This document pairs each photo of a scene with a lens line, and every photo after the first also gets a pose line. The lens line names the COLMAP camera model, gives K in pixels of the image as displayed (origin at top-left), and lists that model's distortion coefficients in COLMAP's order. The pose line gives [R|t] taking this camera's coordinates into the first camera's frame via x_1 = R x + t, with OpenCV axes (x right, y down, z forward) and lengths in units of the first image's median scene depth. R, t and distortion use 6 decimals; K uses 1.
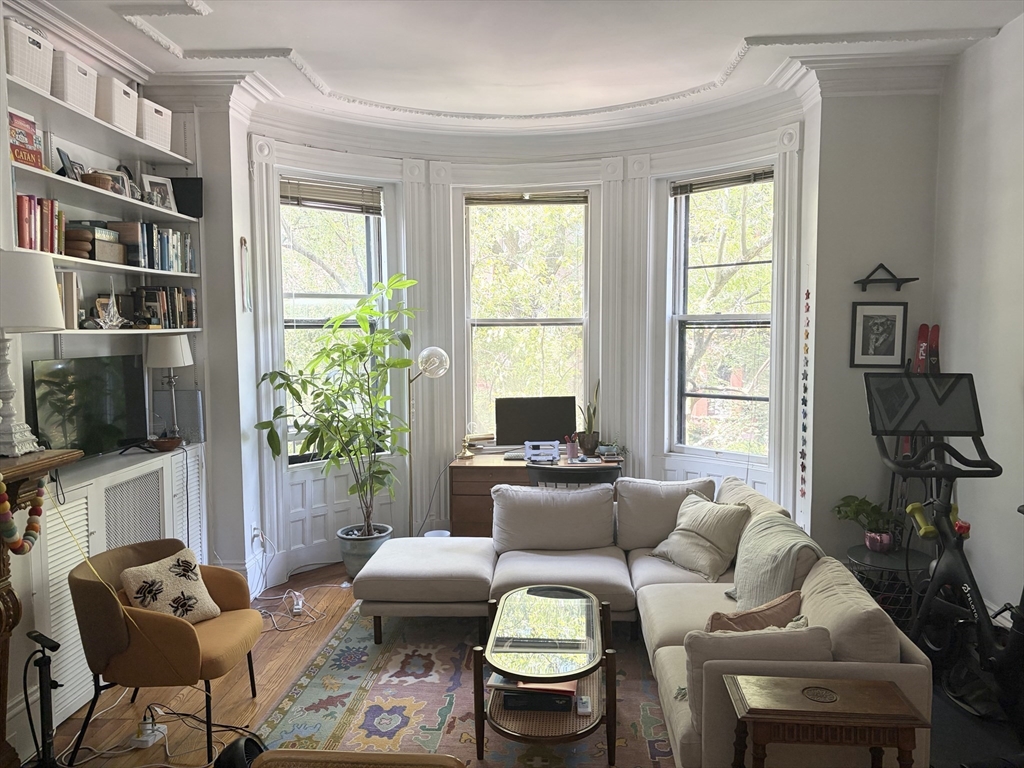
lens RADIAL K [[767.0, 0, 504.8], [0, 767.0, 386.1], [0, 0, 1]] dist [0.049863, -0.053301]
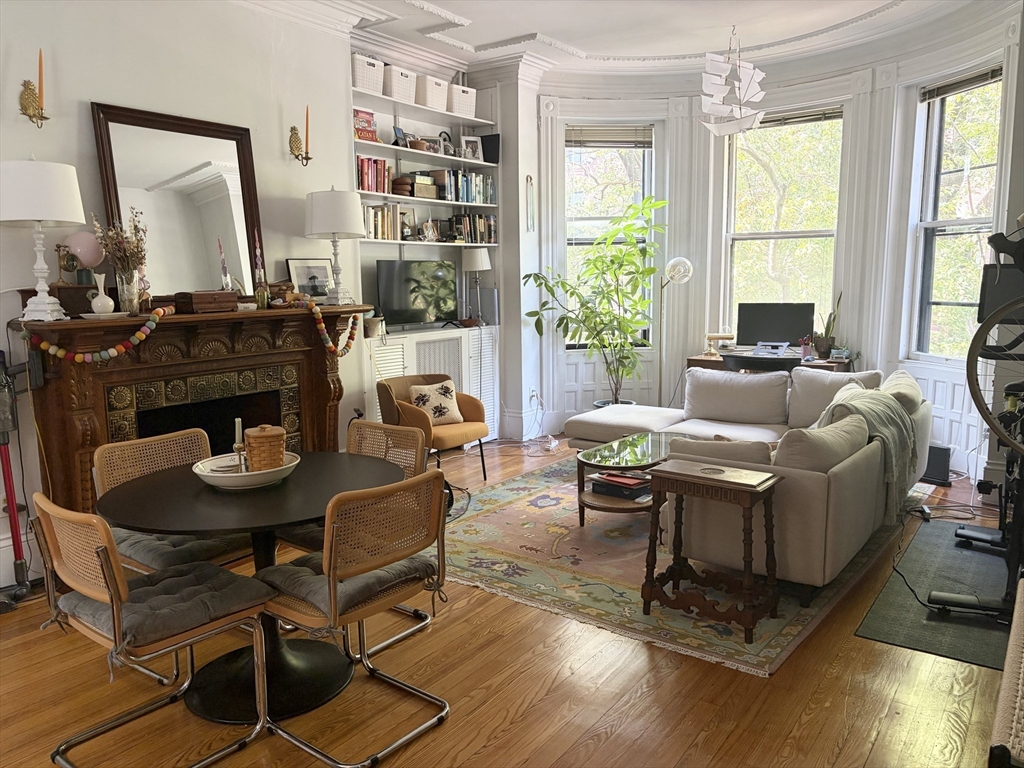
lens RADIAL K [[767.0, 0, 516.6], [0, 767.0, 390.4], [0, 0, 1]] dist [0.049863, -0.053301]
pose [[0.842524, 0.078125, -0.532964, 0.416062], [-0.034692, 0.995242, 0.091046, 0.064931], [0.537541, -0.058219, 0.841225, -0.187633]]
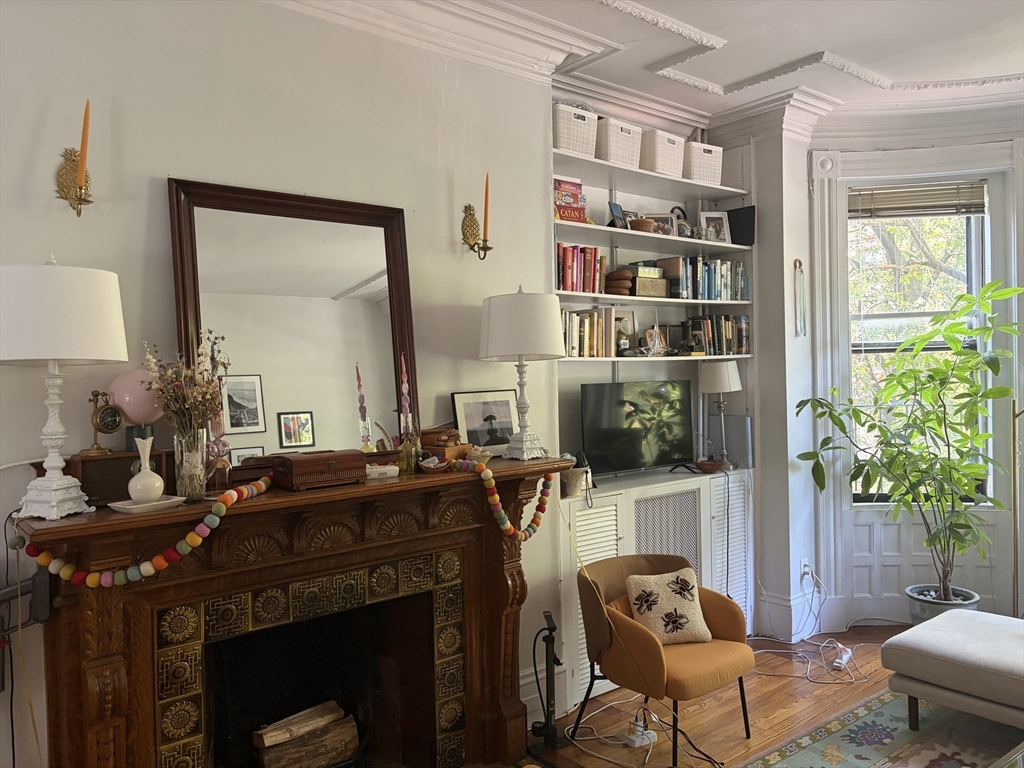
lens RADIAL K [[767.0, 0, 520.2], [0, 767.0, 388.6], [0, 0, 1]] dist [0.049863, -0.053301]
pose [[0.675081, 0.008352, -0.737696, 0.146743], [-0.037047, 0.999058, -0.022591, 0.003010], [0.736813, 0.042580, 0.674755, 0.104581]]
